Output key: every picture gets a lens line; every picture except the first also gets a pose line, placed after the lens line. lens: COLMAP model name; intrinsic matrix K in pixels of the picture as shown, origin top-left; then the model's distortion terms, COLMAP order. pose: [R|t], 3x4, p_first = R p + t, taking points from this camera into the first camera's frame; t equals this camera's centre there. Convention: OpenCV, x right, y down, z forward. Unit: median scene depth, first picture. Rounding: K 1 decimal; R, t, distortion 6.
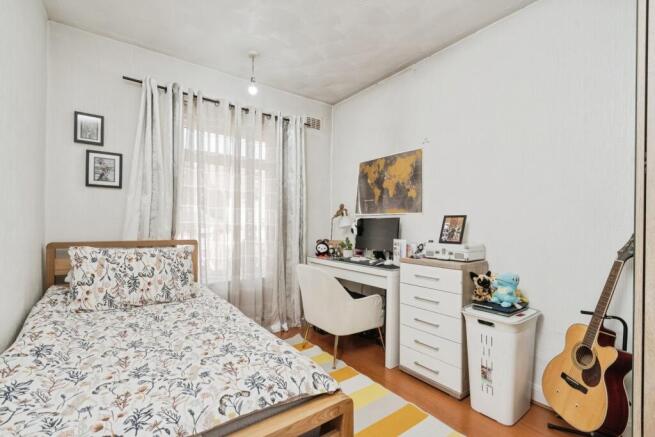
lens RADIAL K [[294.5, 0, 317.1], [0, 294.5, 217.4], [0, 0, 1]] dist [-0.000964, -0.000186]
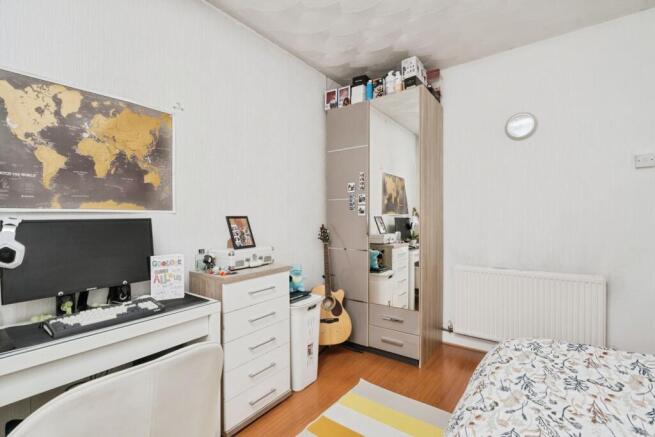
lens RADIAL K [[294.5, 0, 317.1], [0, 294.5, 217.4], [0, 0, 1]] dist [-0.000964, -0.000186]
pose [[-0.292837, 0.000563, 0.956162, -0.368109], [-0.004876, 0.999986, -0.002082, -0.001470], [-0.956150, -0.005272, -0.292830, 0.861694]]
